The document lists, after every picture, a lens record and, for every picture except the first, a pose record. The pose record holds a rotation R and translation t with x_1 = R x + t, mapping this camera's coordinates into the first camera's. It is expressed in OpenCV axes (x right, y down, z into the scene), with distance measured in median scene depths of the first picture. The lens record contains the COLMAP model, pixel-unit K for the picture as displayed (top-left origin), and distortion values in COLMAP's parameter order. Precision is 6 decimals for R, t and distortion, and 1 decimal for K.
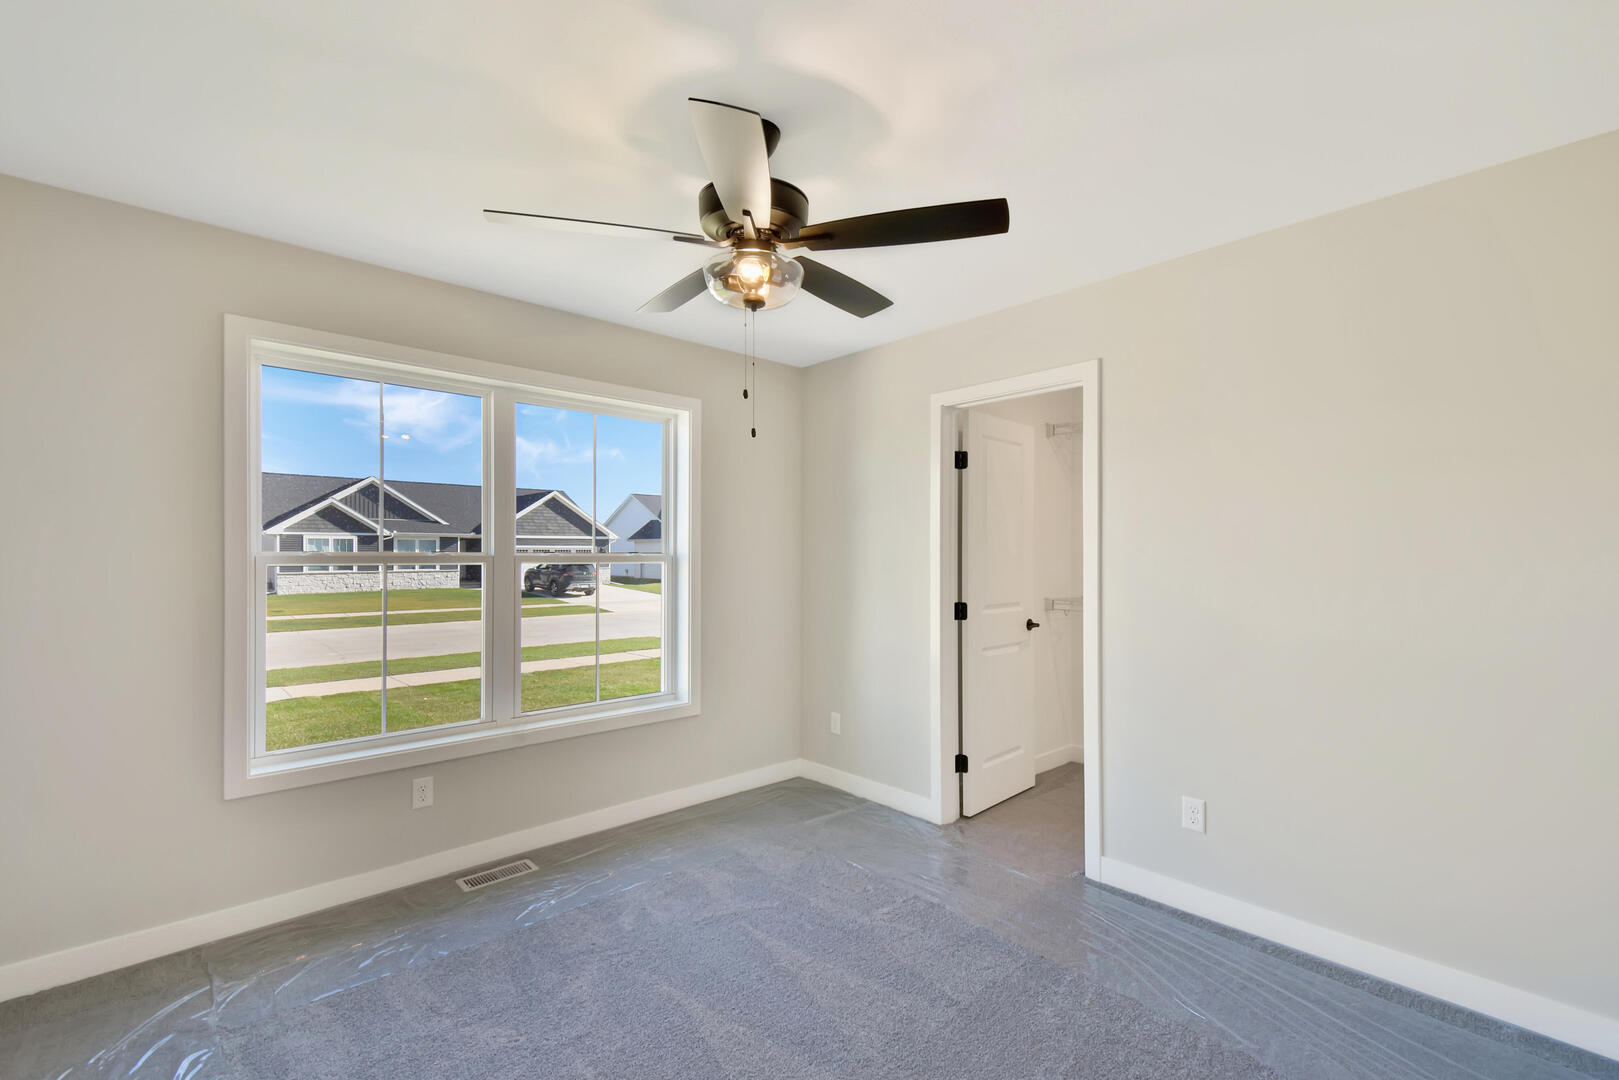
lens RADIAL K [[710.4, 0, 811.3], [0, 710.4, 534.9], [0, 0, 1]] dist [0.054803, -0.026778]
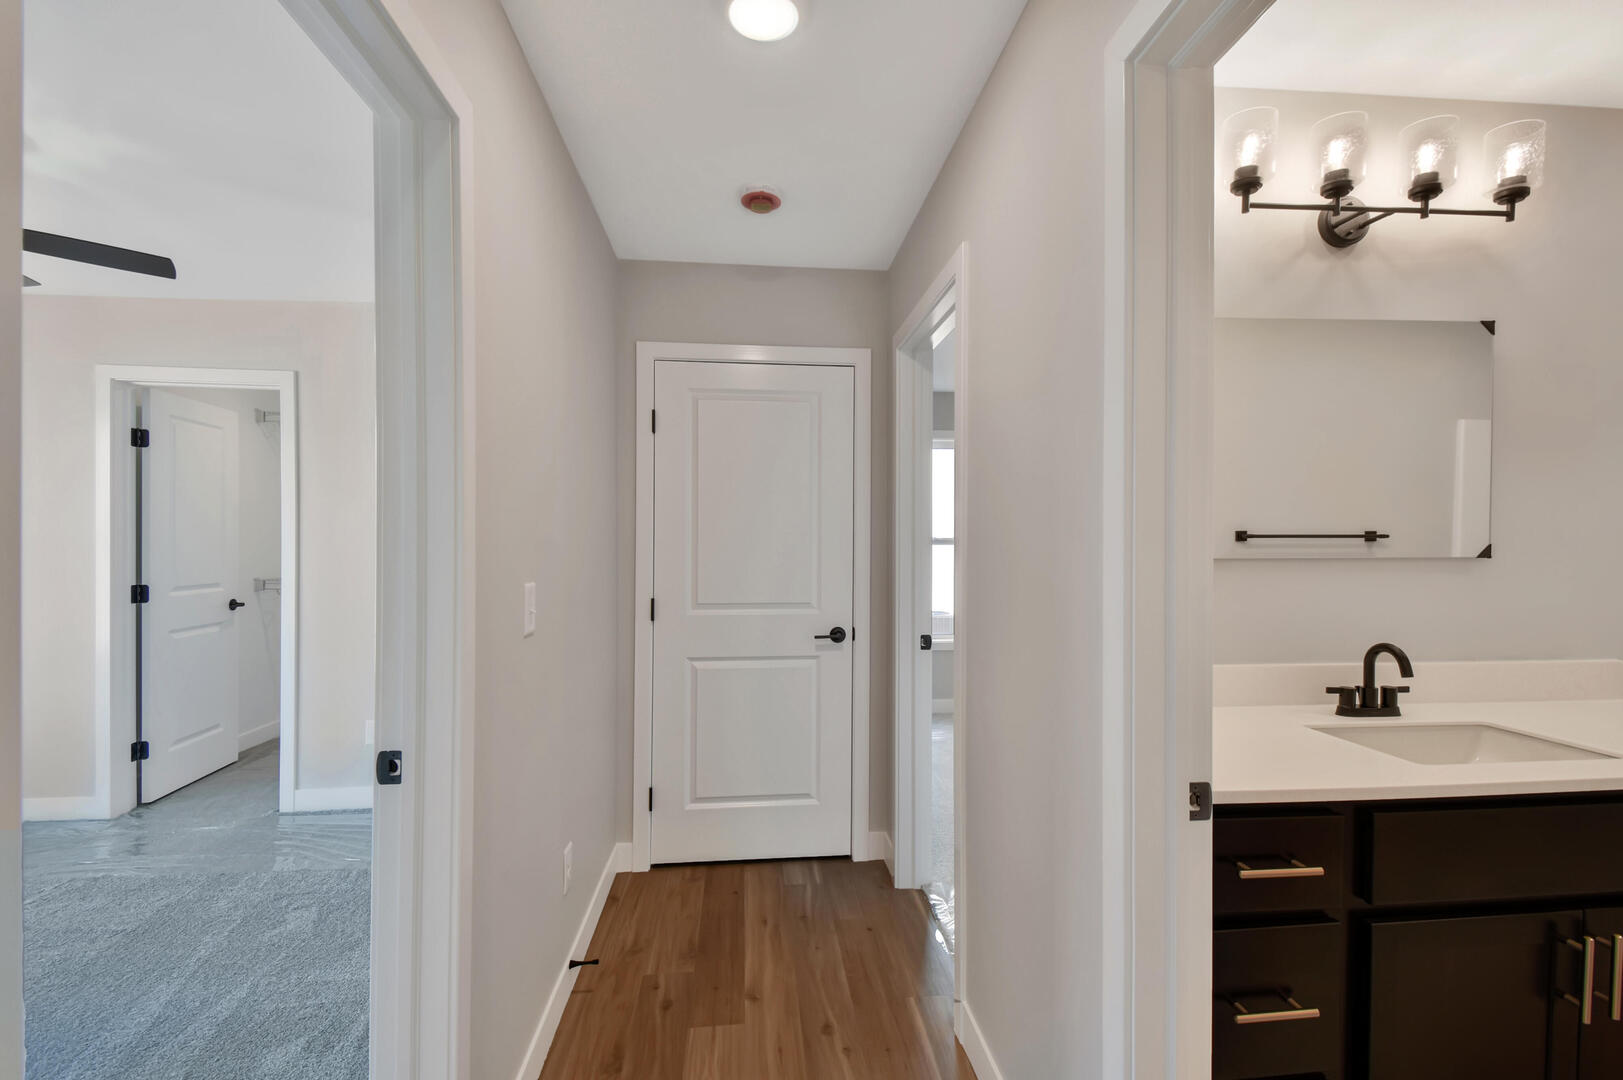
lens RADIAL K [[697.5, 0, 810.9], [0, 697.5, 545.6], [0, 0, 1]] dist [0.025392, -0.013701]
pose [[0.580826, -0.005185, 0.814012, -0.042994], [-0.026245, 0.999341, 0.025092, -0.006899], [-0.813605, -0.035938, 0.580306, -0.314478]]
